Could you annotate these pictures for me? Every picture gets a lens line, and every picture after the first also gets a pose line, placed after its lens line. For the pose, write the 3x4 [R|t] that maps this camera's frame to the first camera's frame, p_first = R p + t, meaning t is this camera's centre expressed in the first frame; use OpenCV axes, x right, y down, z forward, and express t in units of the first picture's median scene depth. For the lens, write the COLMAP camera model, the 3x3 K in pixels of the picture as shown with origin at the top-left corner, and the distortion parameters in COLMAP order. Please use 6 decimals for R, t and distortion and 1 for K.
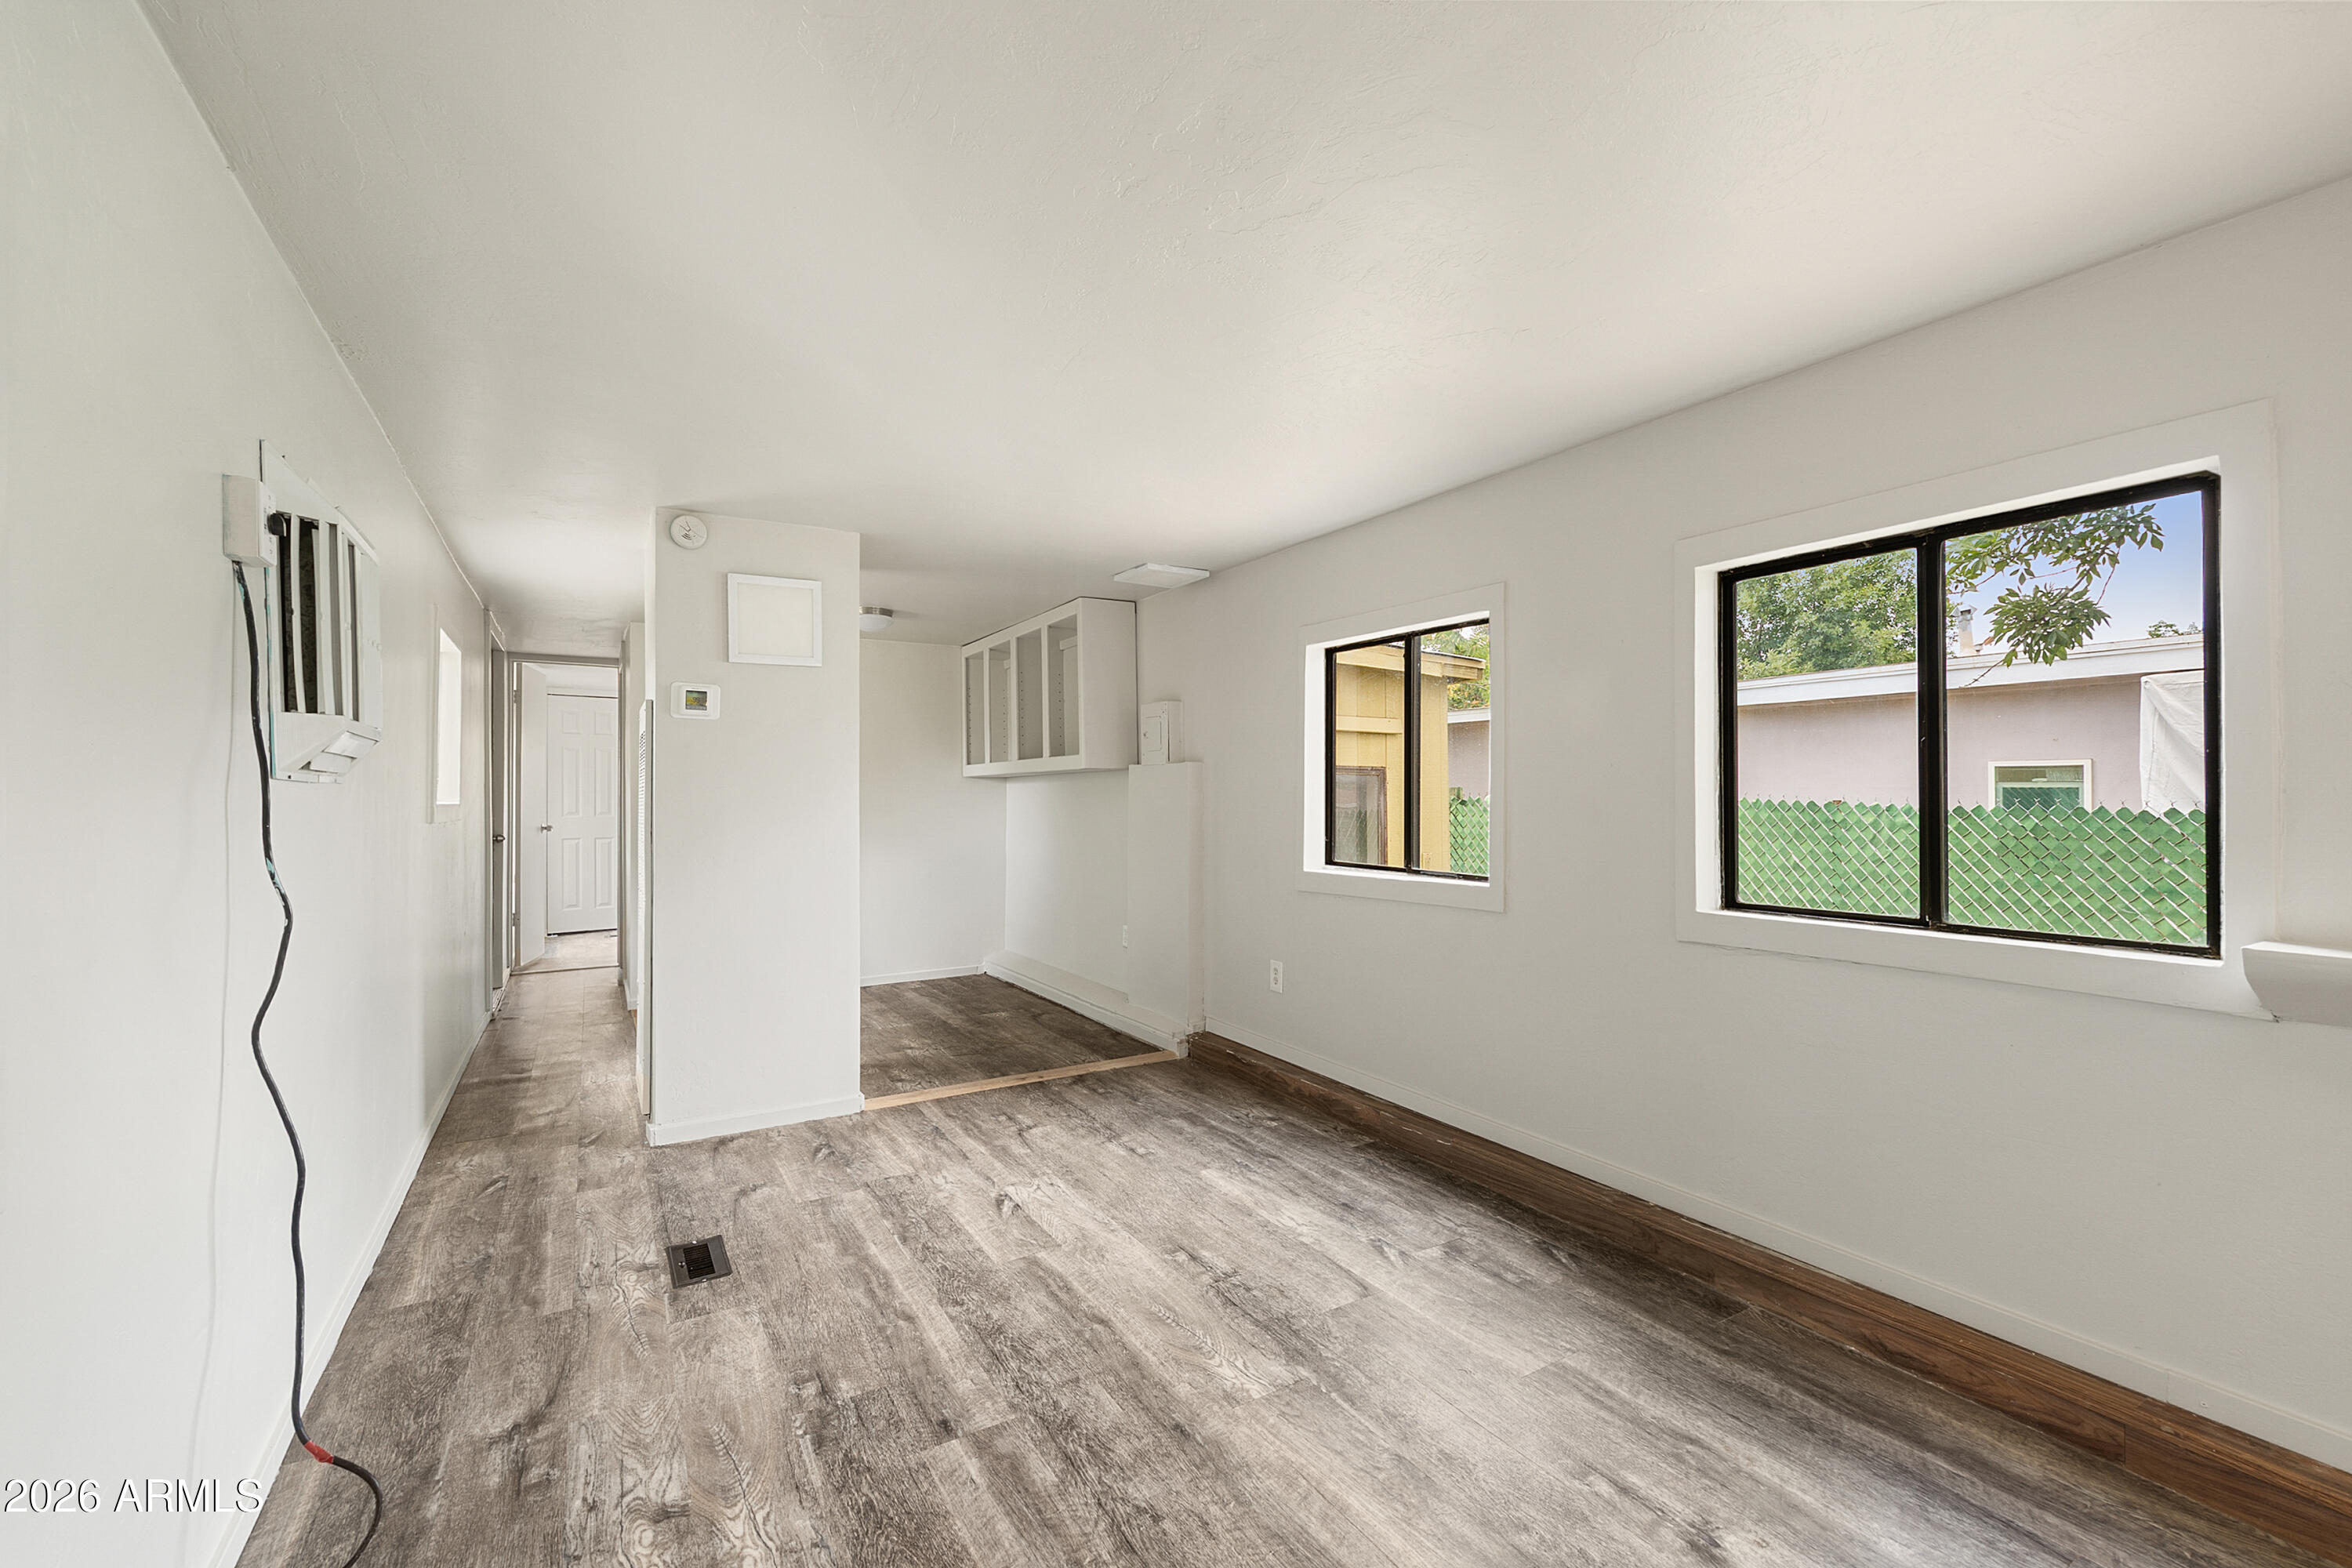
lens RADIAL K [[961.9, 0, 1149.8], [0, 961.9, 787.3], [0, 0, 1]] dist [0.000768, 0.000180]
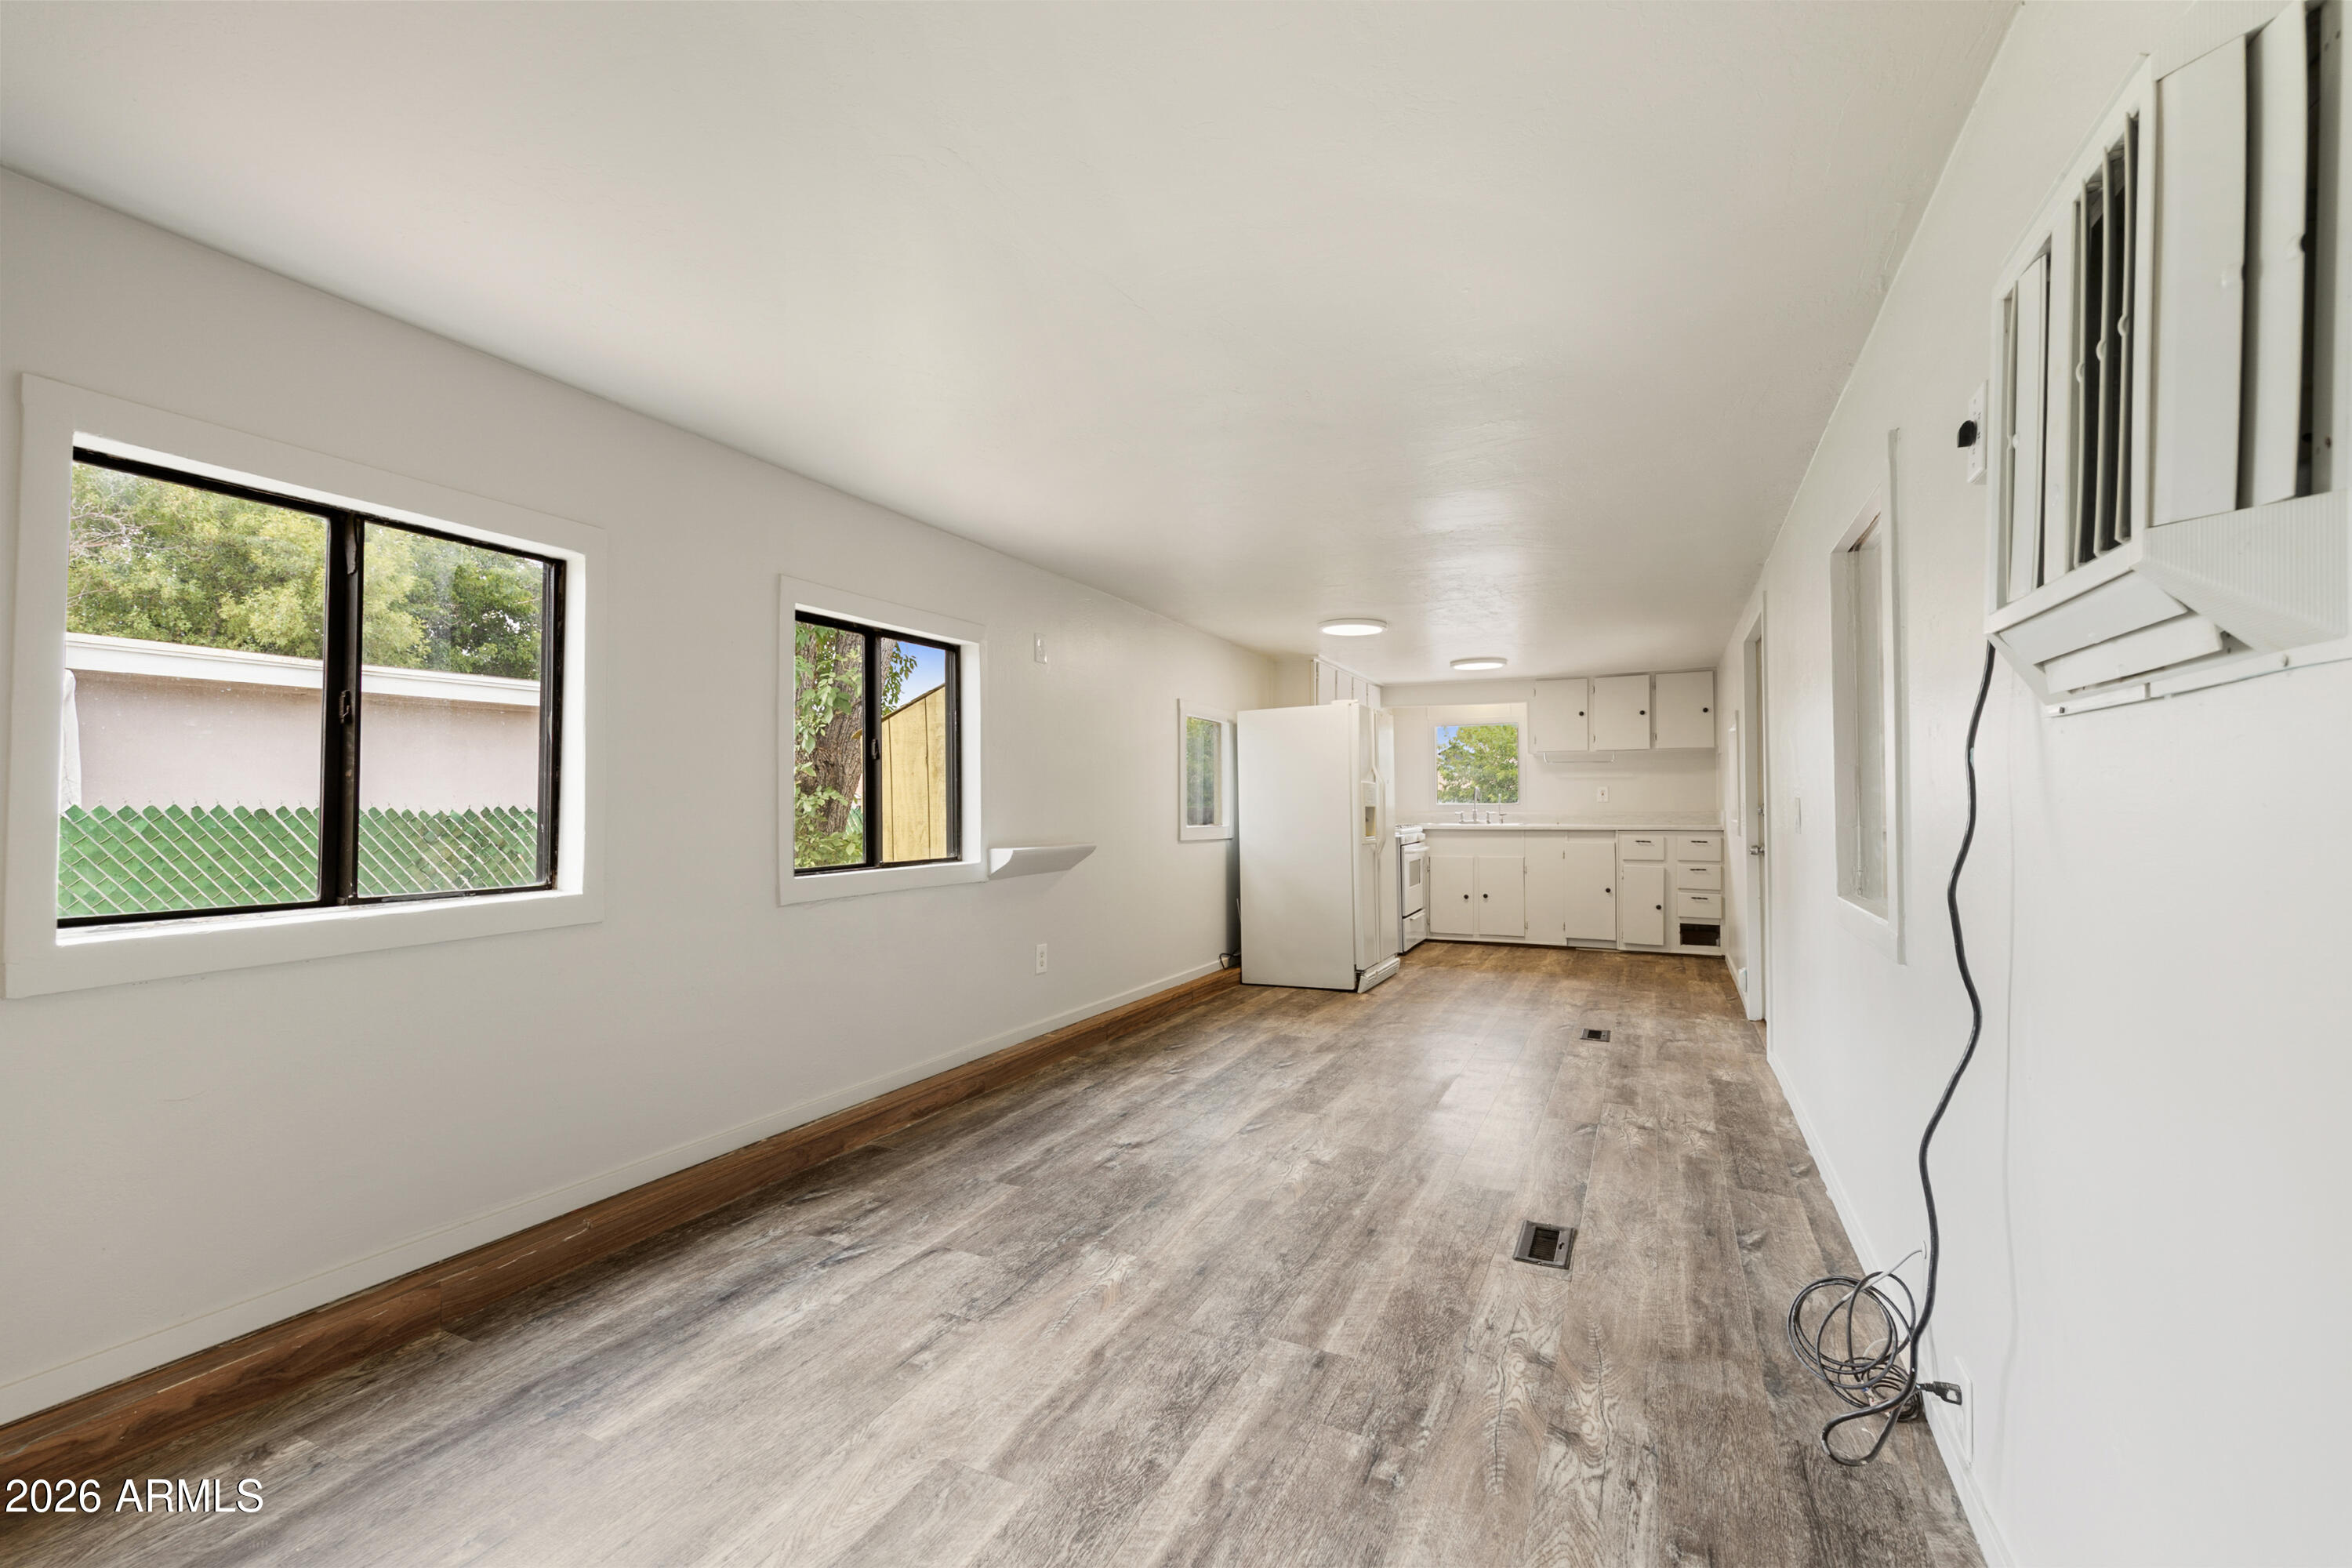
lens RADIAL K [[951.4, 0, 1176.0], [0, 951.4, 784.0], [0, 0, 1]] dist [-0.000784, 0.000104]
pose [[-0.547649, 0.022010, 0.836418, -0.876189], [-0.001498, 0.999627, -0.027286, 0.037369], [-0.836707, -0.016196, -0.547412, 1.469691]]
